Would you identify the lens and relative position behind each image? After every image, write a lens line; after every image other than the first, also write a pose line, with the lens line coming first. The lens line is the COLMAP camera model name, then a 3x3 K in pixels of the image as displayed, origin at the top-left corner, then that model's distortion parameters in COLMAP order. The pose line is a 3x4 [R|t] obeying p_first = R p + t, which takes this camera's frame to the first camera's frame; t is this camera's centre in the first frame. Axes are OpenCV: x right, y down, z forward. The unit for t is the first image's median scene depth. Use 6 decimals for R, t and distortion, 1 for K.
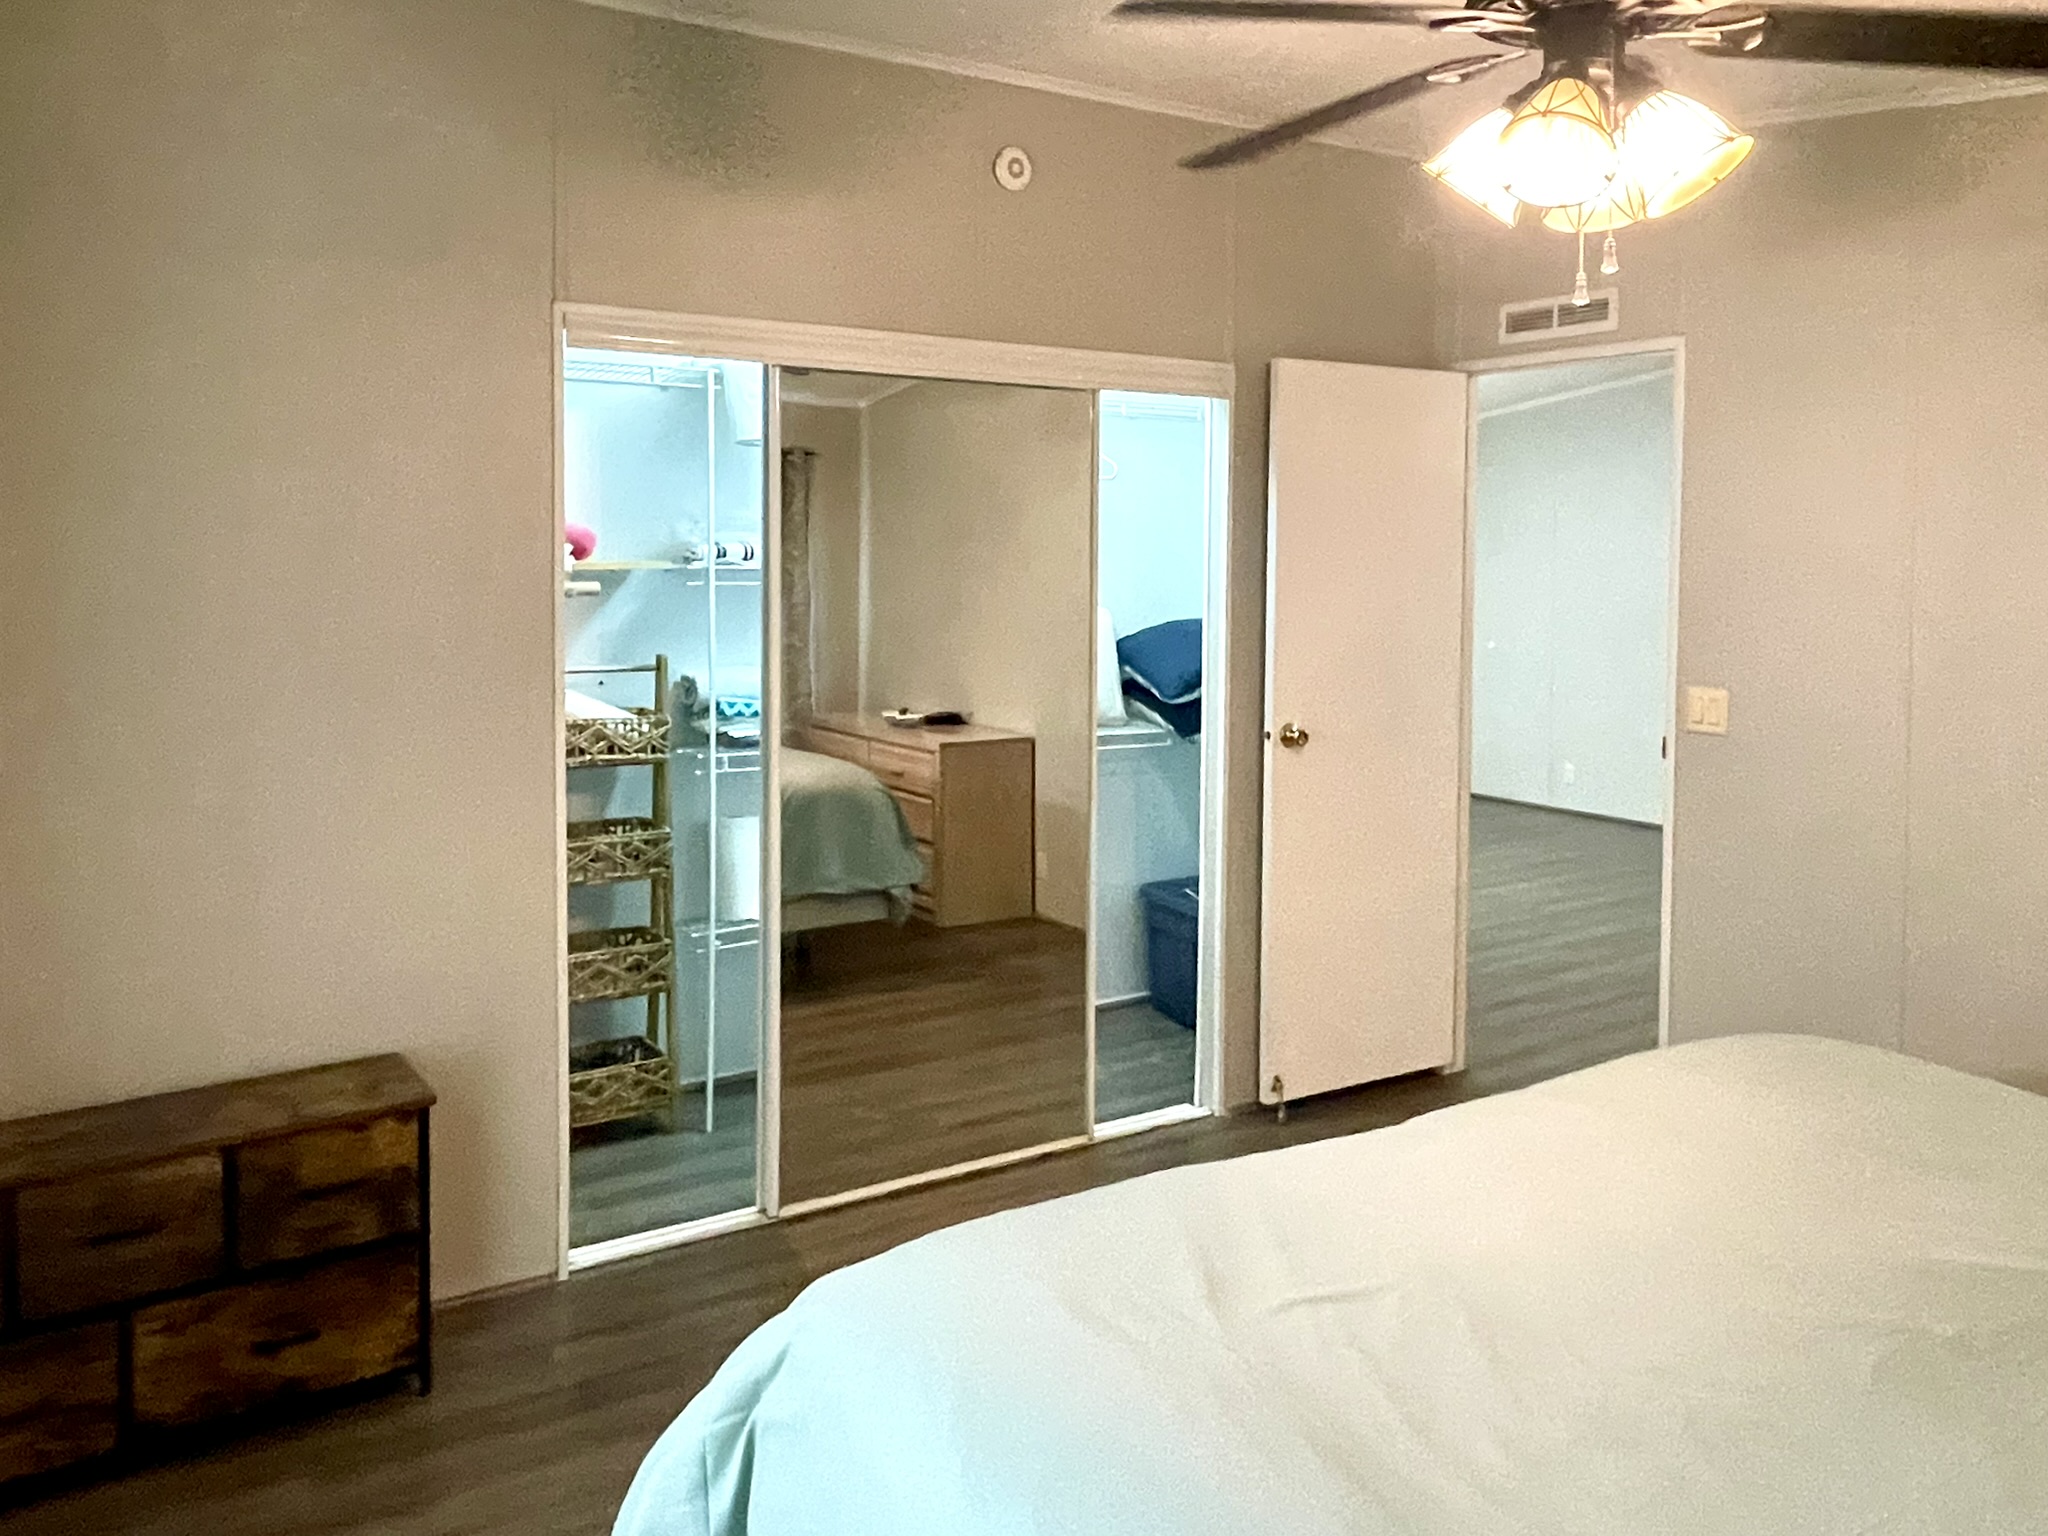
lens RADIAL K [[1516.8, 0, 1019.8], [0, 1516.8, 649.6], [0, 0, 1]] dist [-0.005013, -0.013544]
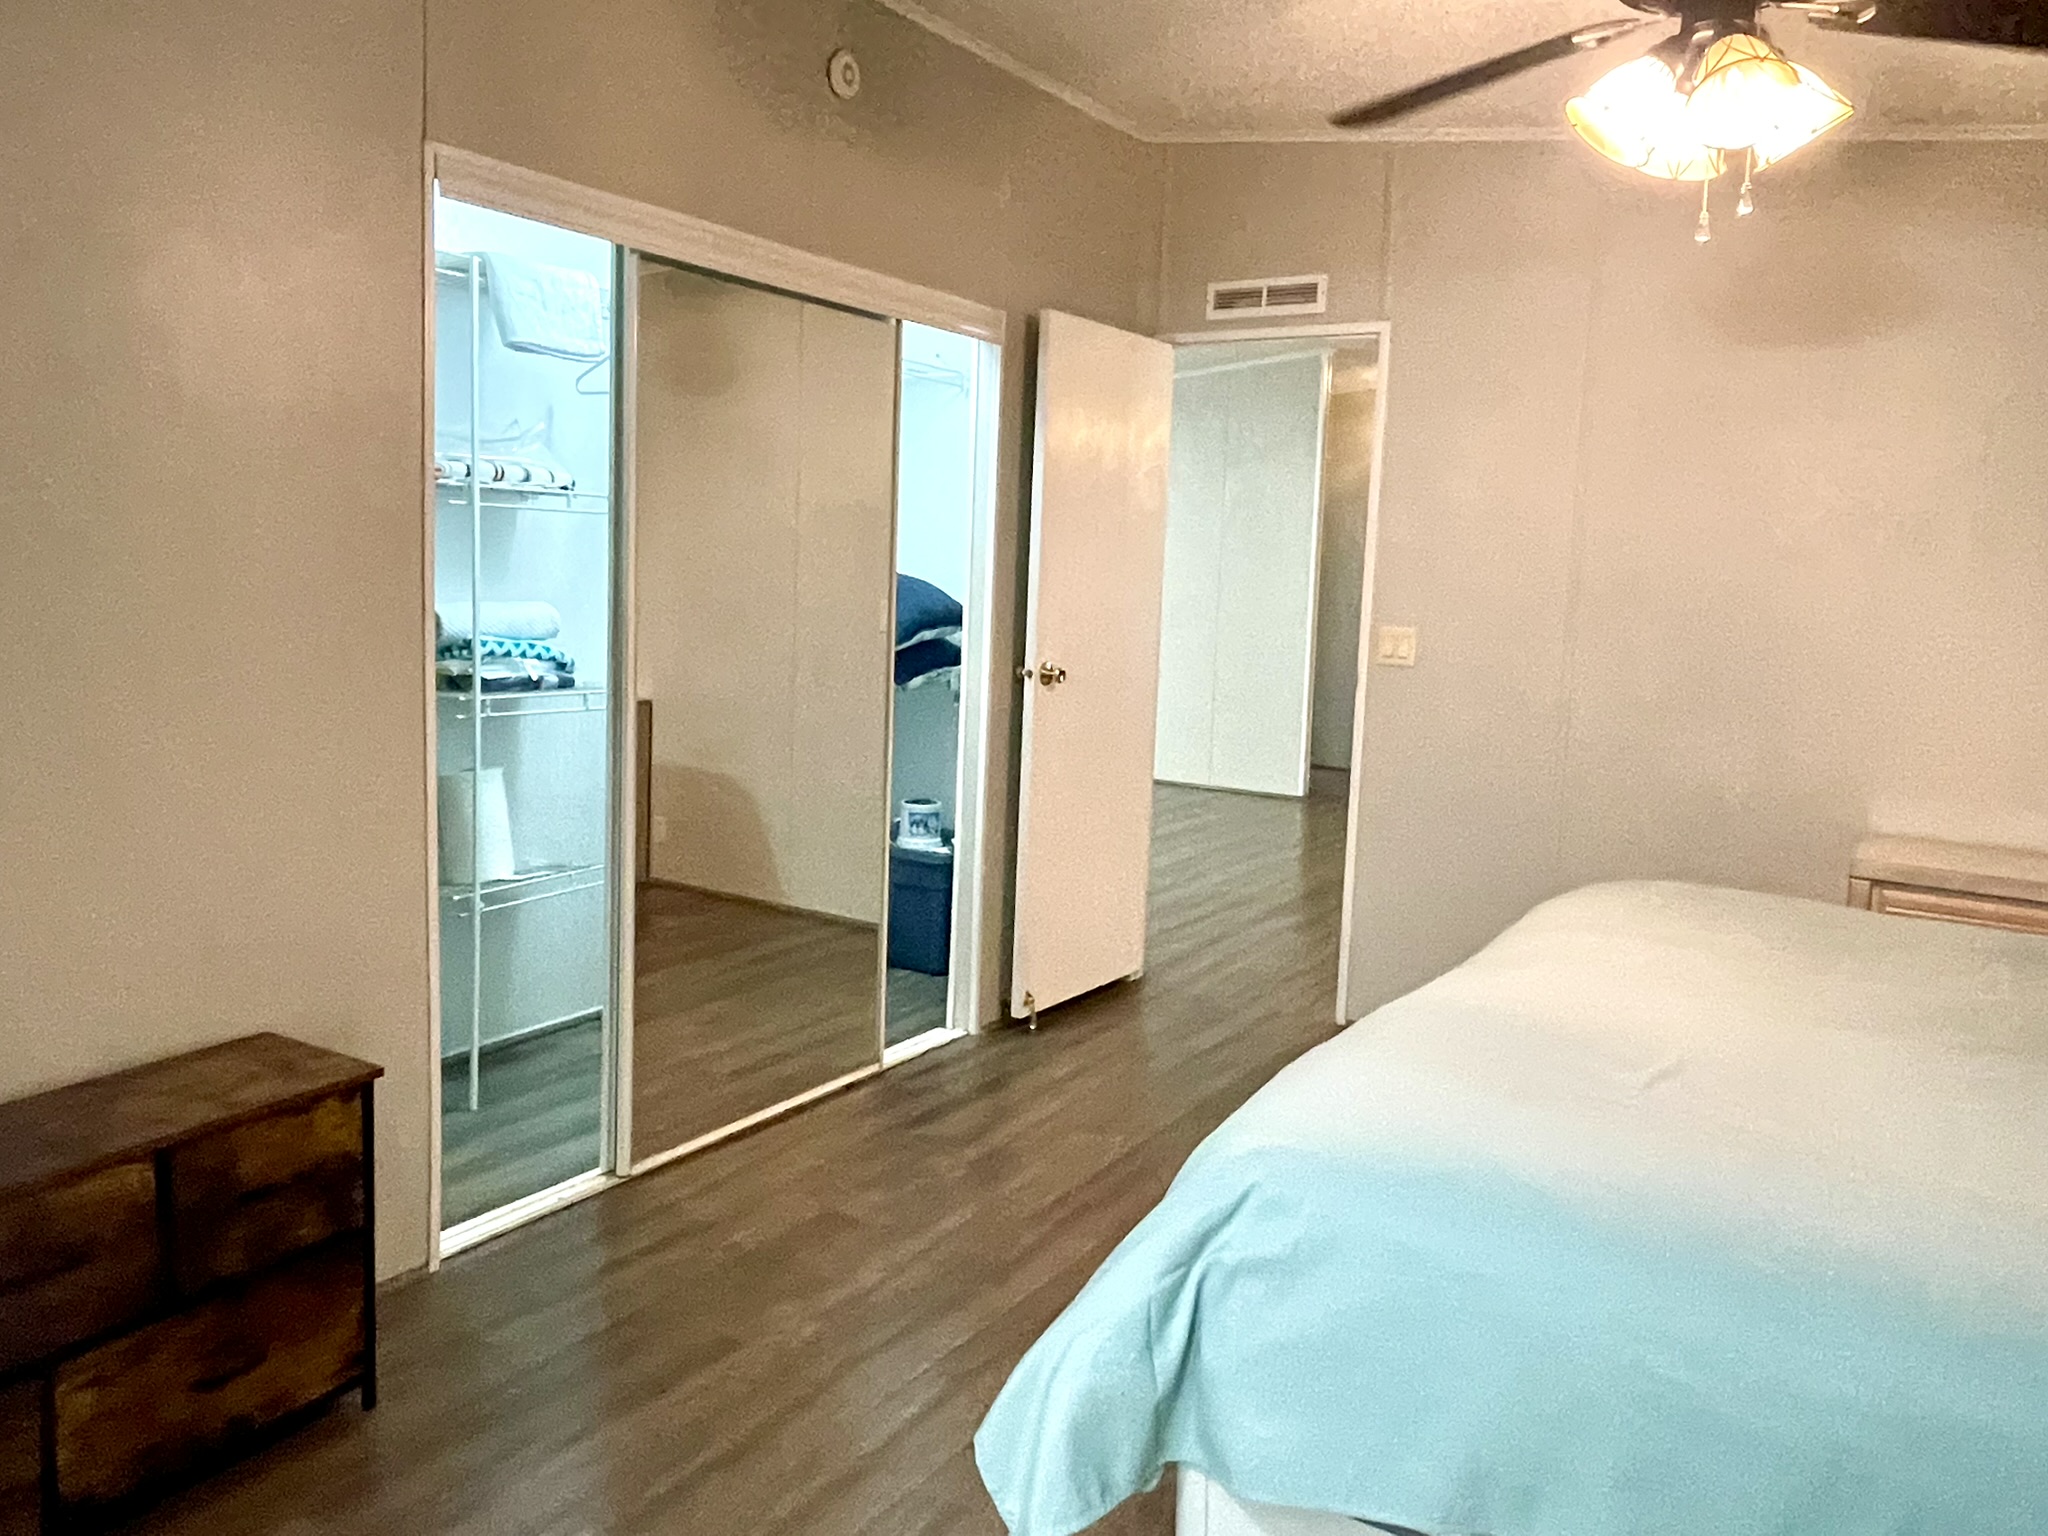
lens RADIAL K [[1468.9, 0, 1024.0], [0, 1468.9, 768.0], [0, 0, 1]] dist [0.011989, -0.031087]
pose [[0.904615, -0.031313, 0.425079, -0.301266], [-0.003602, 0.996701, 0.081086, 0.042339], [-0.426215, -0.074883, 0.901517, 0.078445]]
